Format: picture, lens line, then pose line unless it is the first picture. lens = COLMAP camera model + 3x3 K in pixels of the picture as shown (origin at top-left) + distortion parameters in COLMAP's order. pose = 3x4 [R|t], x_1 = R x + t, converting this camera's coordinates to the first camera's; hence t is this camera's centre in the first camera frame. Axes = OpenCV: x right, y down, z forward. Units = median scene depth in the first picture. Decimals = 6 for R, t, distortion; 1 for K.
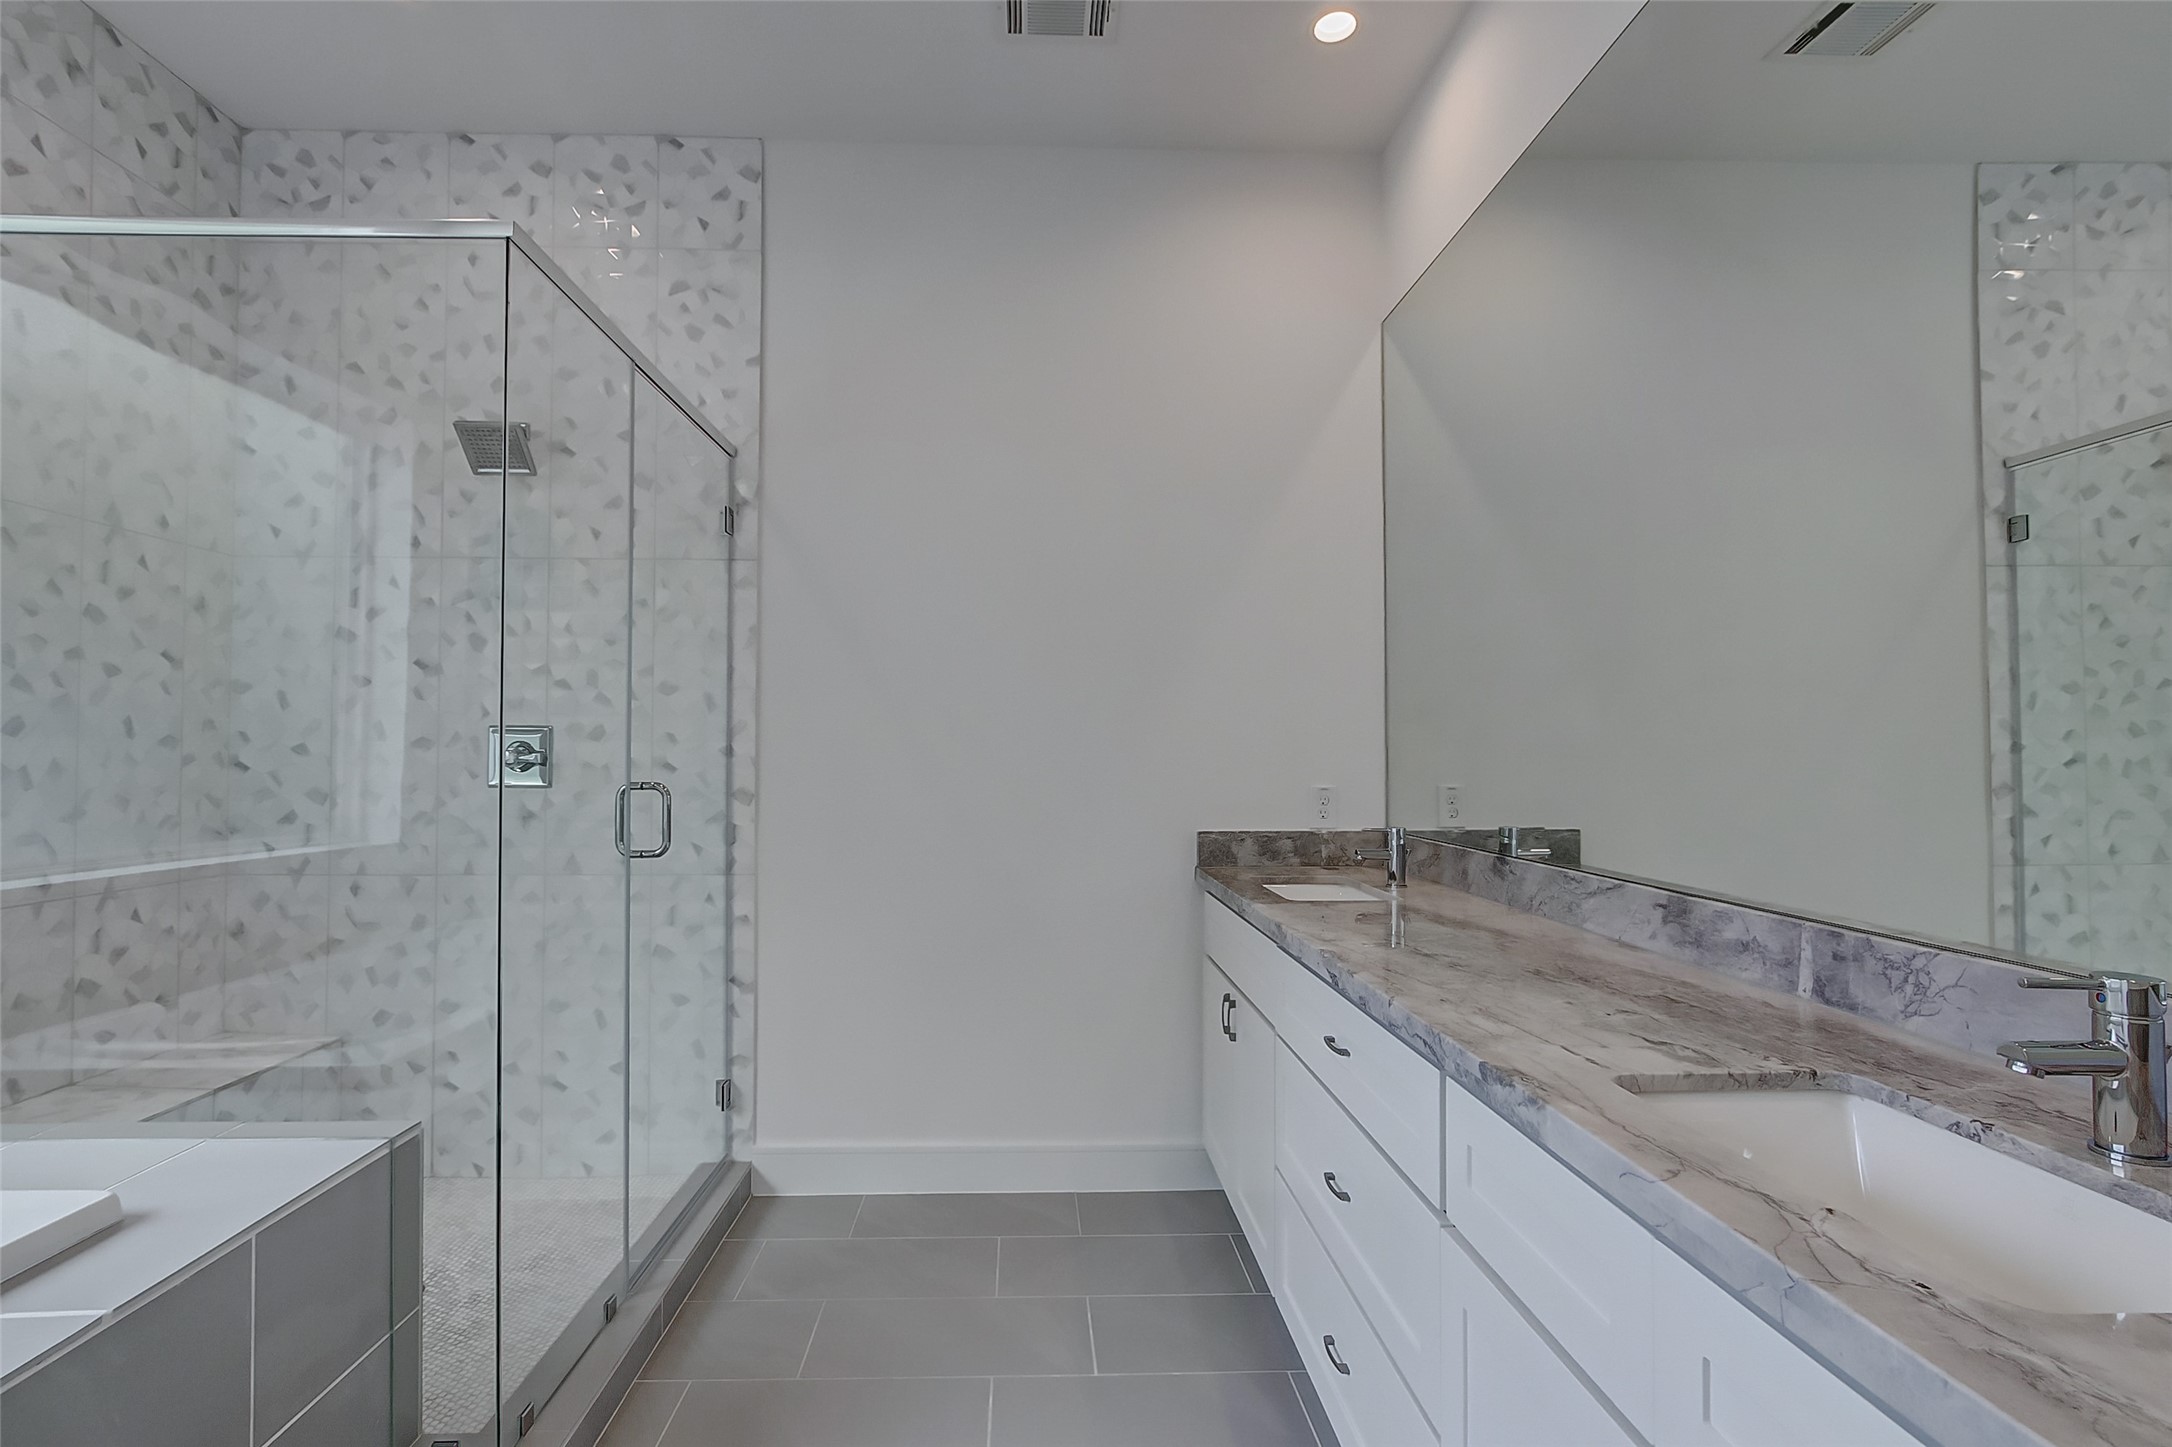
lens RADIAL K [[1029.4, 0, 1072.9], [0, 1029.4, 719.0], [0, 0, 1]] dist [-0.011808, 0.000403]
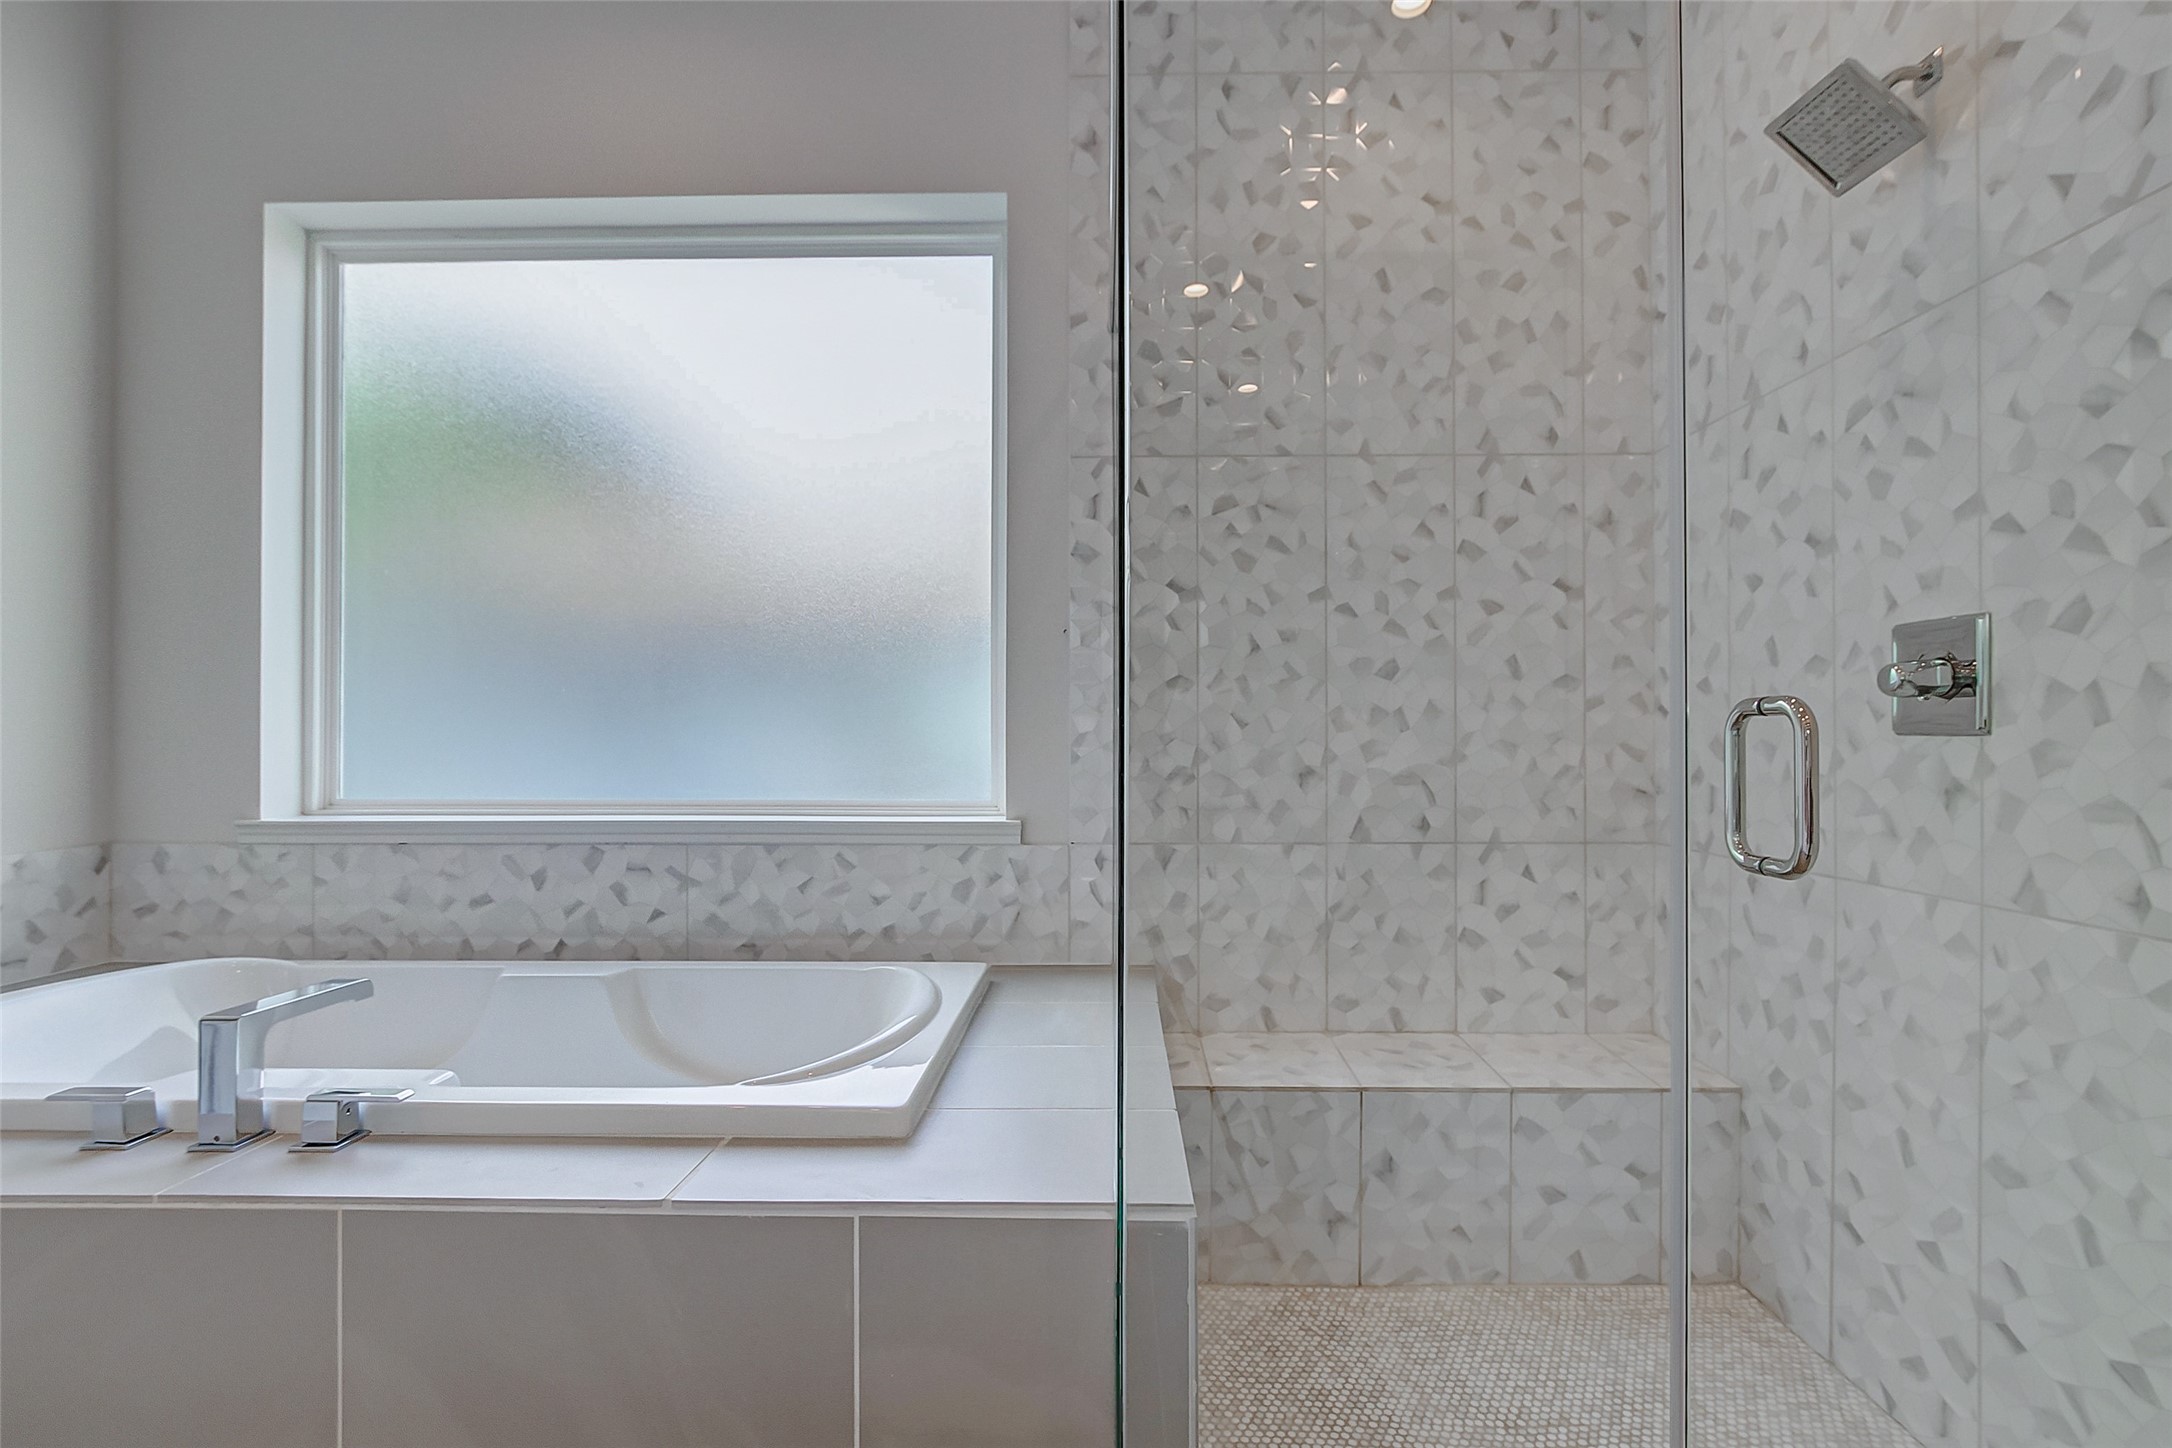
lens RADIAL K [[1017.8, 0, 1083.8], [0, 1017.8, 733.5], [0, 0, 1]] dist [-0.008674, 0.000530]
pose [[-0.062373, -0.007902, -0.998022, 0.016198], [0.032951, 0.999407, -0.009972, 0.068281], [0.997509, -0.033508, -0.062076, 0.706411]]
